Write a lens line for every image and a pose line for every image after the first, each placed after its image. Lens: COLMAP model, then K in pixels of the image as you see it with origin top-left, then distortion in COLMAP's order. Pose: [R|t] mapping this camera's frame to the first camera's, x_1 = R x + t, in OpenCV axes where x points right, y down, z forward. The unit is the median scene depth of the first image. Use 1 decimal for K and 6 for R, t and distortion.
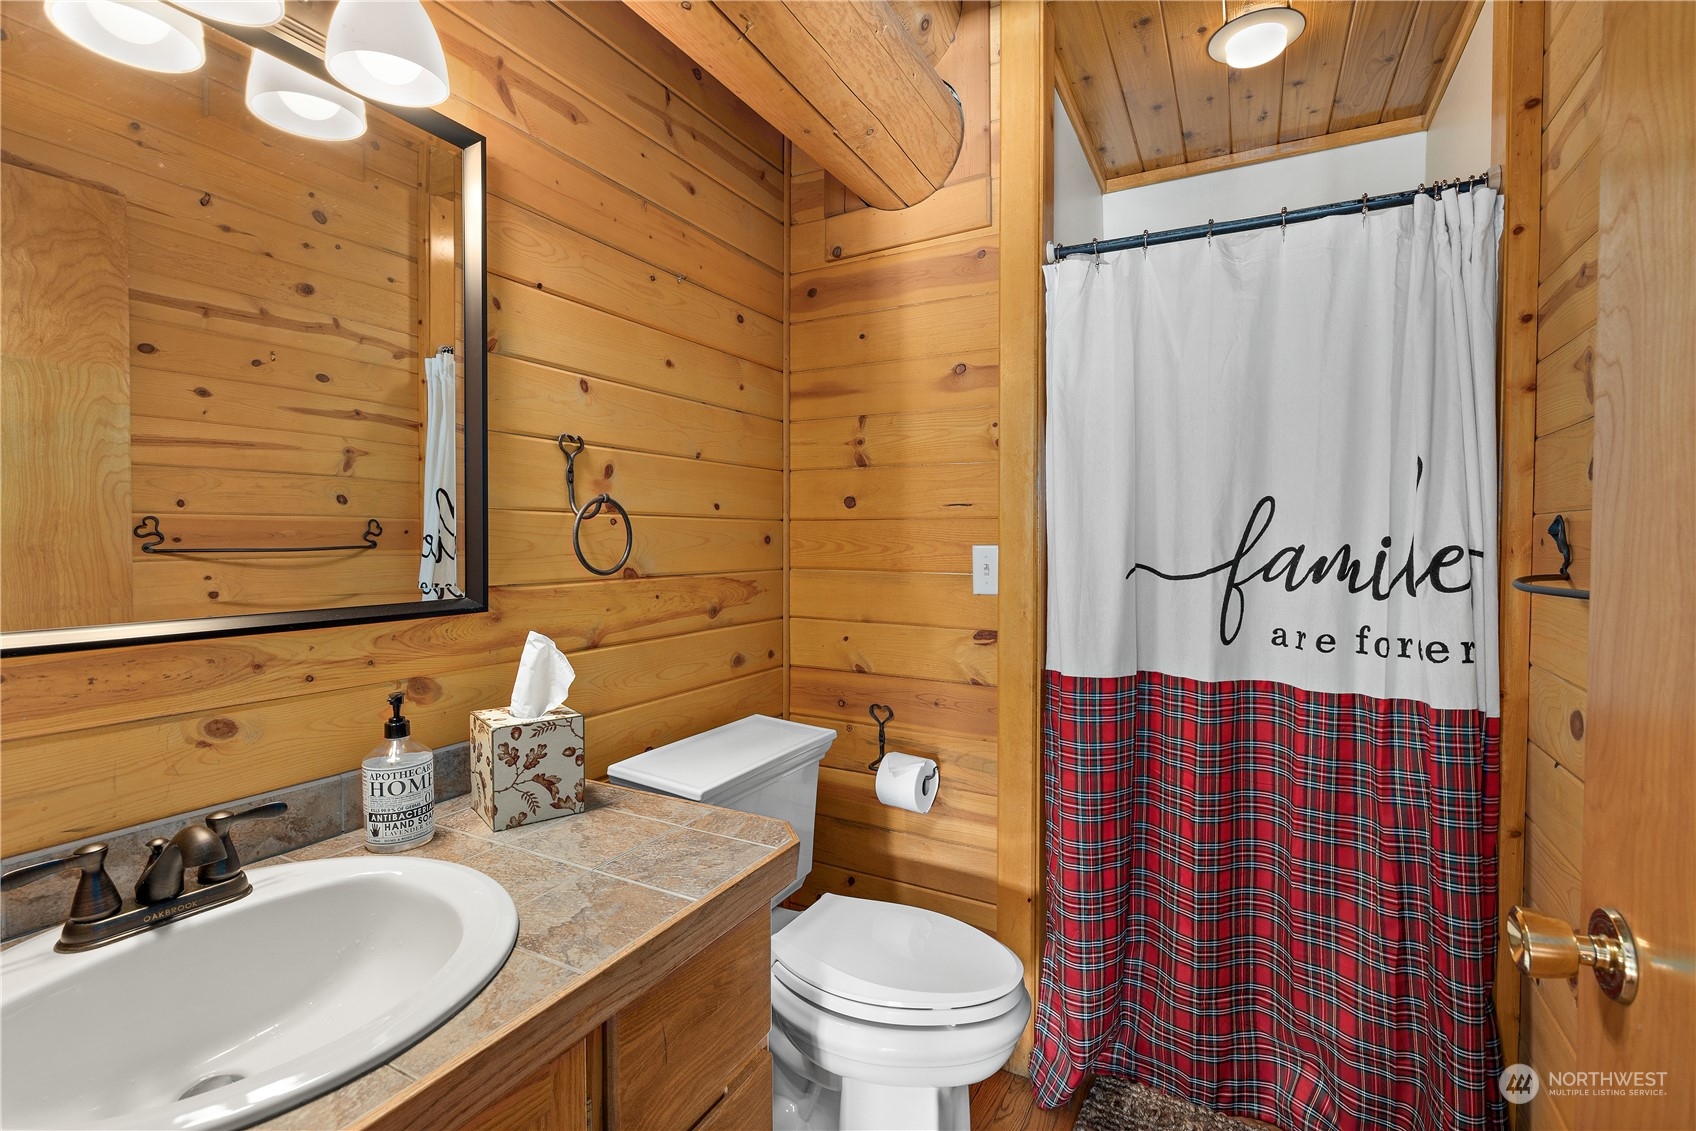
lens RADIAL K [[765.8, 0, 847.8], [0, 765.8, 556.9], [0, 0, 1]] dist [-0.001614, -0.000080]
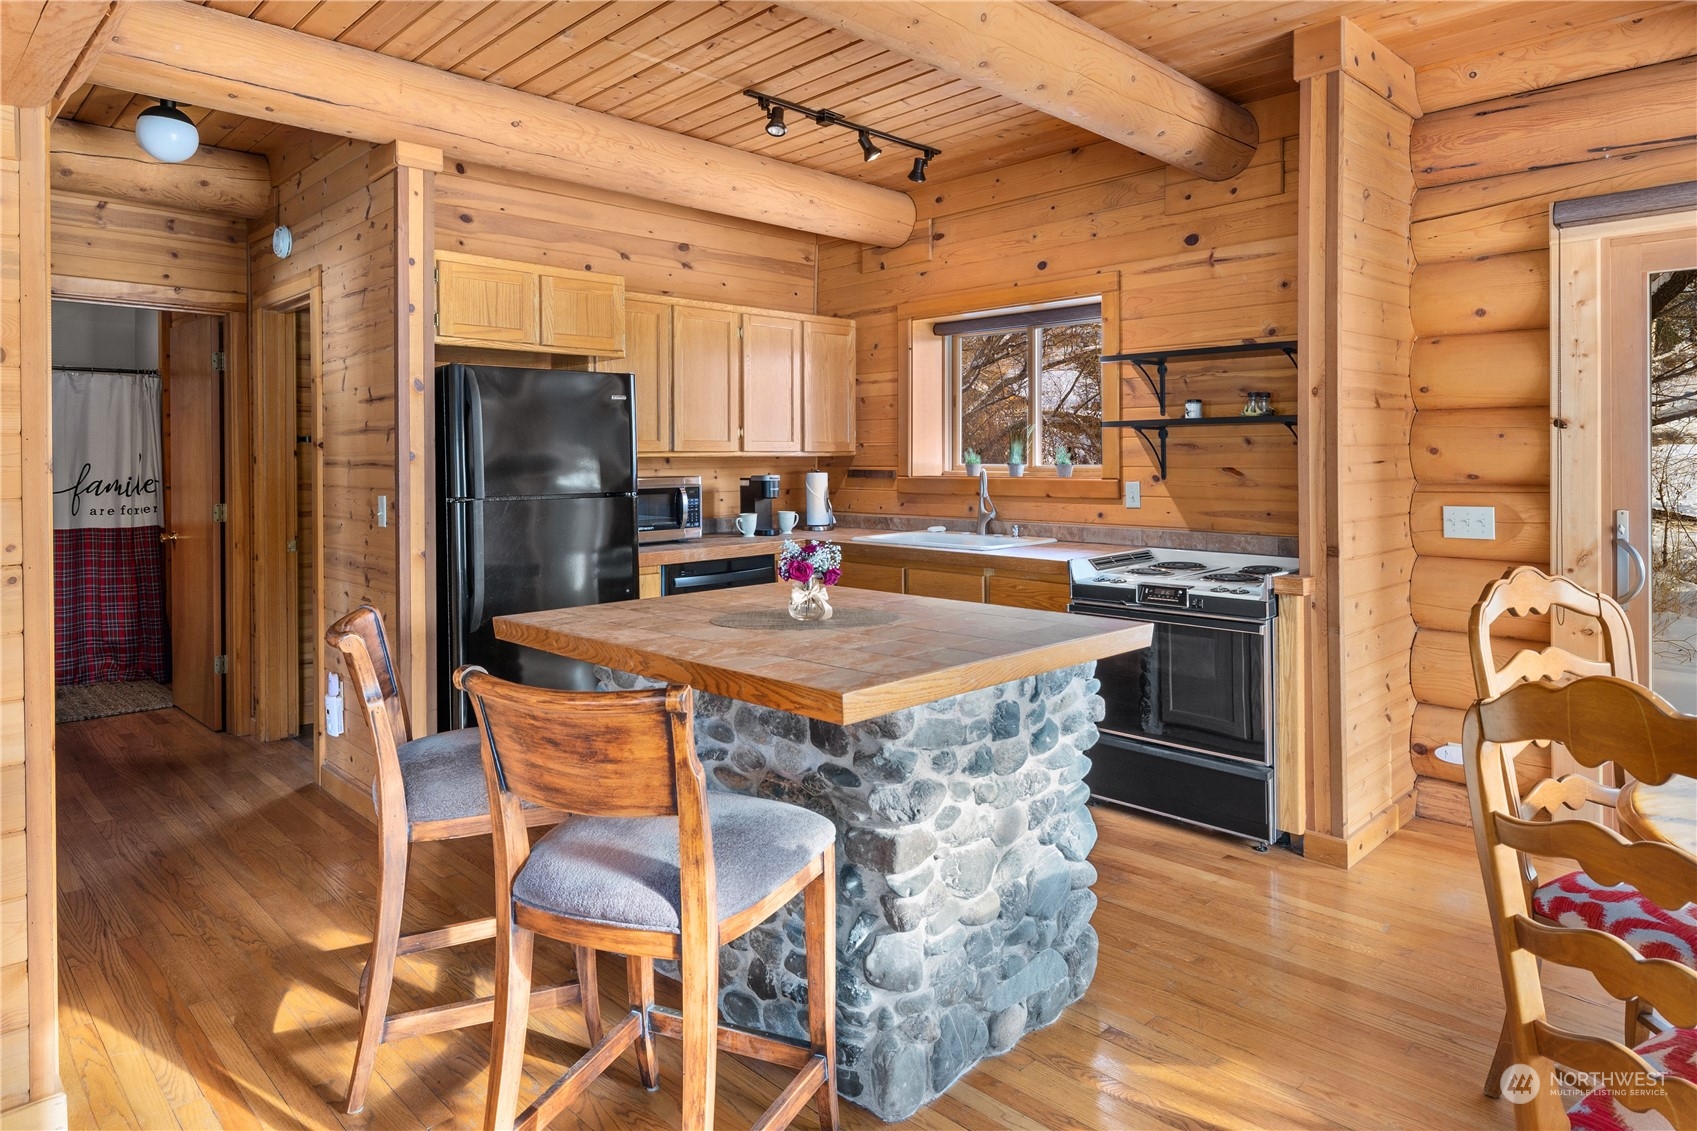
lens RADIAL K [[1020.5, 0, 871.9], [0, 1020.5, 462.2], [0, 0, 1]] dist [0.002106, 0.000428]
pose [[0.294229, -0.007677, 0.955704, -2.397557], [0.028710, 0.999587, -0.000810, 0.005045], [-0.955304, 0.027677, 0.294328, -3.132786]]
